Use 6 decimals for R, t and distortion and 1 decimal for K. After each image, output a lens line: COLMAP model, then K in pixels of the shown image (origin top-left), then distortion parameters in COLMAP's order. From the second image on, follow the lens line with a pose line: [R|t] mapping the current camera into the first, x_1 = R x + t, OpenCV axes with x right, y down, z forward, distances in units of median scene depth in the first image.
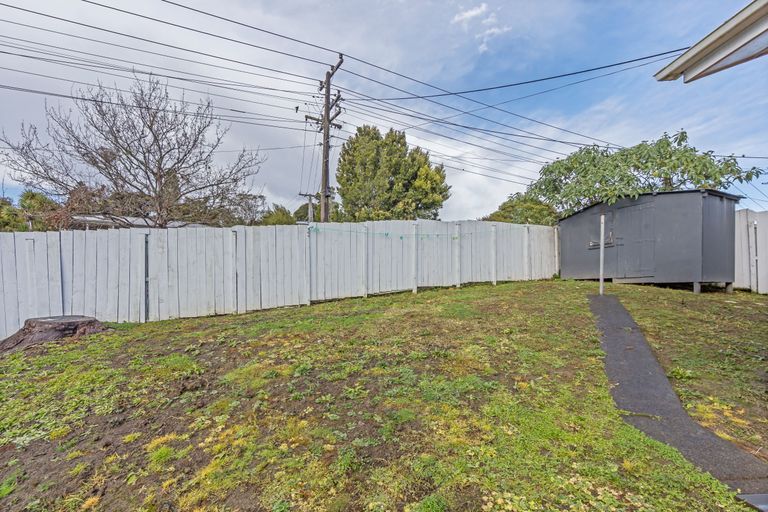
lens RADIAL K [[338.0, 0, 381.5], [0, 338.0, 291.6], [0, 0, 1]] dist [-0.000441, 0.000149]
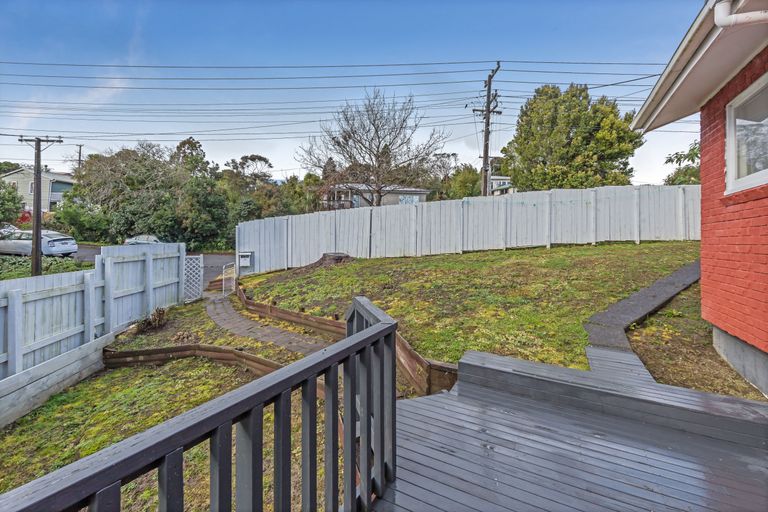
lens RADIAL K [[303.9, 0, 384.0], [0, 303.9, 256.0], [0, 0, 1]] dist [0.000421, 0.000102]
pose [[0.850587, 0.055705, -0.522876, 0.143021], [-0.029113, 0.997836, 0.058947, -0.013516], [0.525028, -0.034917, 0.850368, -0.224317]]
